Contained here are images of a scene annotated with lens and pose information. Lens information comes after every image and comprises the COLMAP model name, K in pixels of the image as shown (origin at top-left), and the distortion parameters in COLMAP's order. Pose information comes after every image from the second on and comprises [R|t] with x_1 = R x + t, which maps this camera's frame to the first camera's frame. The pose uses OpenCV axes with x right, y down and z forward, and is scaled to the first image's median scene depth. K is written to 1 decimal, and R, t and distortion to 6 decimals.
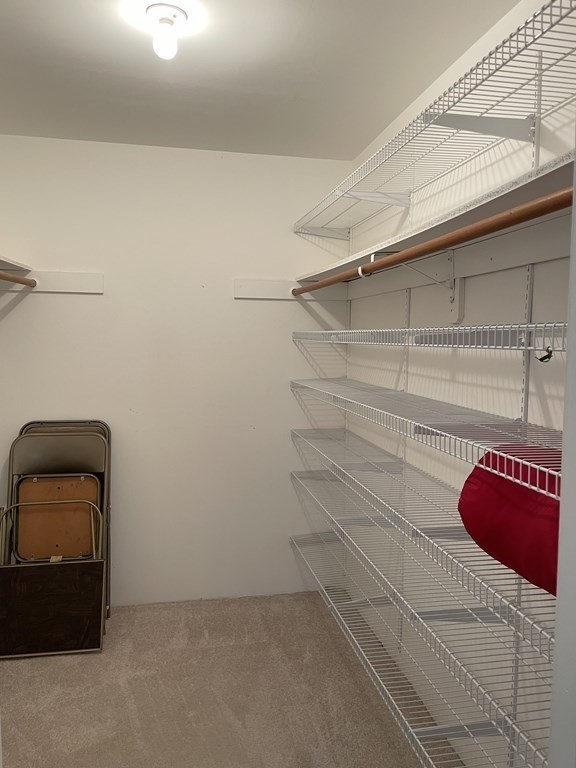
lens RADIAL K [[583.1, 0, 285.8], [0, 583.1, 383.3], [0, 0, 1]] dist [0.097040, -0.134230]
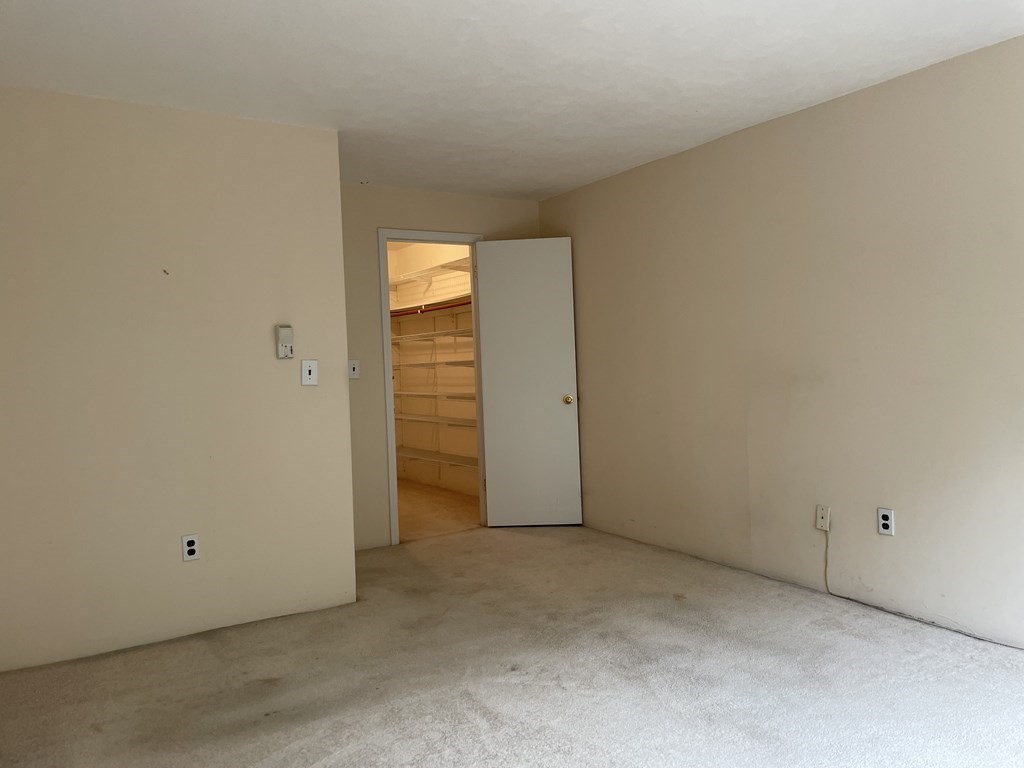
lens RADIAL K [[777.5, 0, 514.8], [0, 777.5, 381.7], [0, 0, 1]] dist [0.097040, -0.134230]
pose [[0.937356, -0.056888, 0.343697, -0.652128], [0.072251, 0.996871, -0.032050, 0.251524], [-0.340799, 0.054875, 0.938533, -2.285476]]
